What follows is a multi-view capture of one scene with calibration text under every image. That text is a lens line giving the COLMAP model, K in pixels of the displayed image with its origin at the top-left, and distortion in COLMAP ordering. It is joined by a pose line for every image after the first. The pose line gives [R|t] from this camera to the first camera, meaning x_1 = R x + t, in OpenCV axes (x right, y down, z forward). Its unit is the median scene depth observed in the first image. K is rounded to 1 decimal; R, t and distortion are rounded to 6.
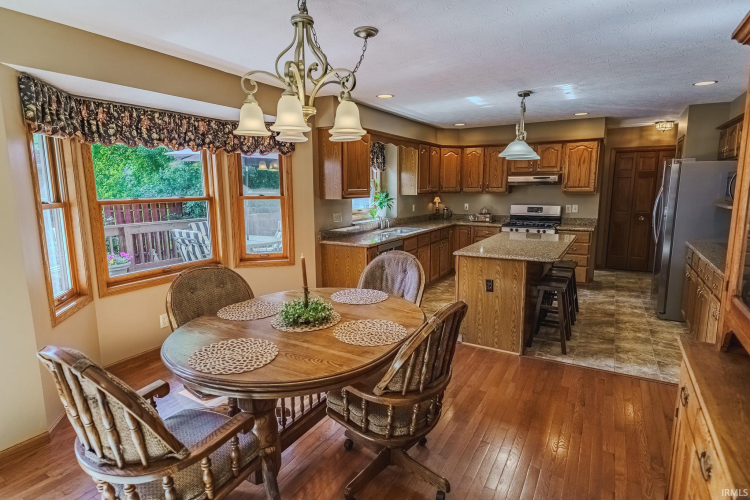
lens RADIAL K [[406.9, 0, 372.8], [0, 406.9, 247.8], [0, 0, 1]] dist [0.048345, -0.033993]
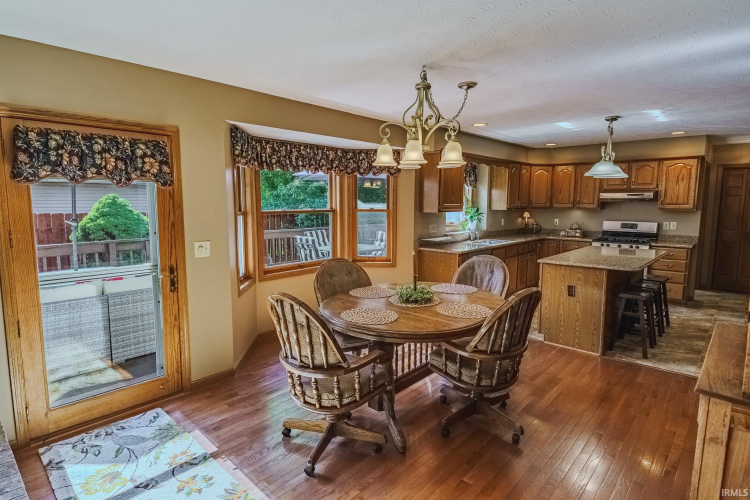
lens RADIAL K [[406.9, 0, 372.8], [0, 406.9, 247.8], [0, 0, 1]] dist [0.048345, -0.033993]
pose [[0.977580, 0.032122, -0.208102, -0.014698], [-0.039666, 0.998695, -0.032182, 0.032643], [0.206796, 0.039715, 0.977578, -0.215240]]
